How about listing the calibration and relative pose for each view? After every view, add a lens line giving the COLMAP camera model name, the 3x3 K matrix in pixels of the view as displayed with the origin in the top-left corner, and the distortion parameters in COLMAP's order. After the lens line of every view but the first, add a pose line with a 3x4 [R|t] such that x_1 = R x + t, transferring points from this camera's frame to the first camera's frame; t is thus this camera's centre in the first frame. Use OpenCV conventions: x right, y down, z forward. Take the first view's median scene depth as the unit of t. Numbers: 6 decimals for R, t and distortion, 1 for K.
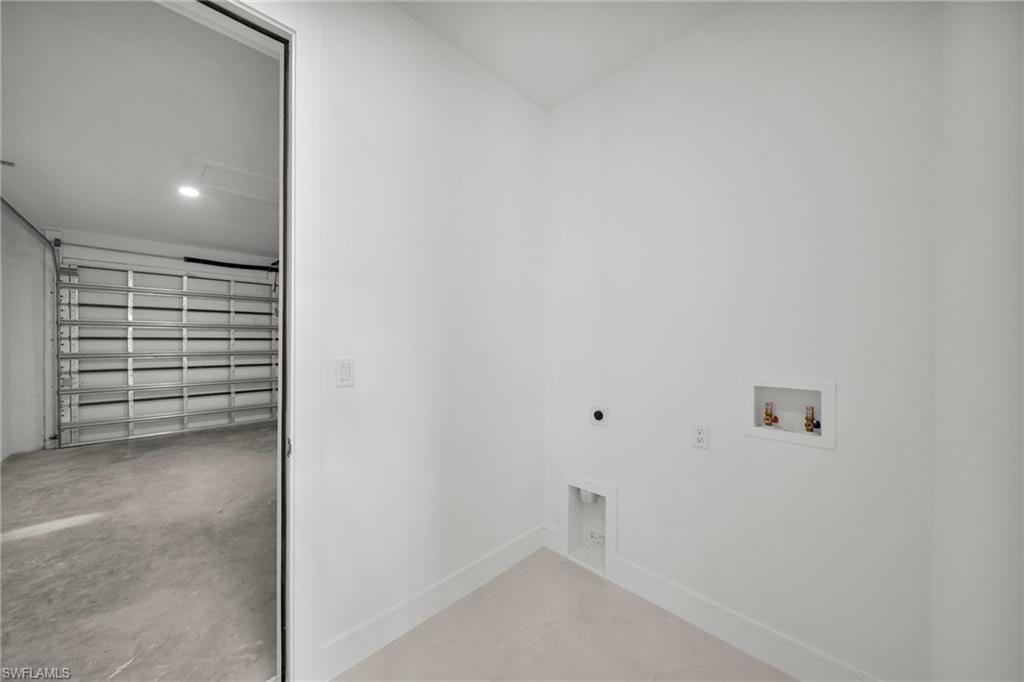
lens RADIAL K [[357.2, 0, 505.6], [0, 357.2, 341.3], [0, 0, 1]] dist [0.001142, 0.000272]
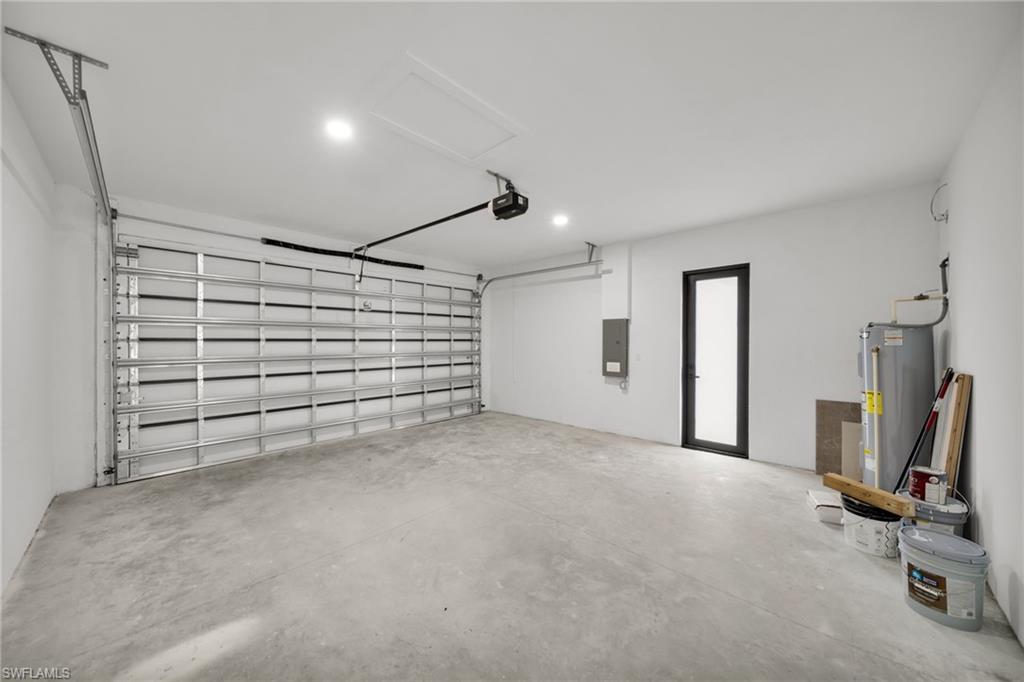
lens RADIAL K [[357.2, 0, 518.4], [0, 357.2, 340.9], [0, 0, 1]] dist [0.001142, 0.000272]
pose [[0.999506, -0.002812, 0.031293, -0.411400], [0.002832, 0.999996, -0.000590, -0.003078], [-0.031291, 0.000679, 0.999510, 0.212708]]
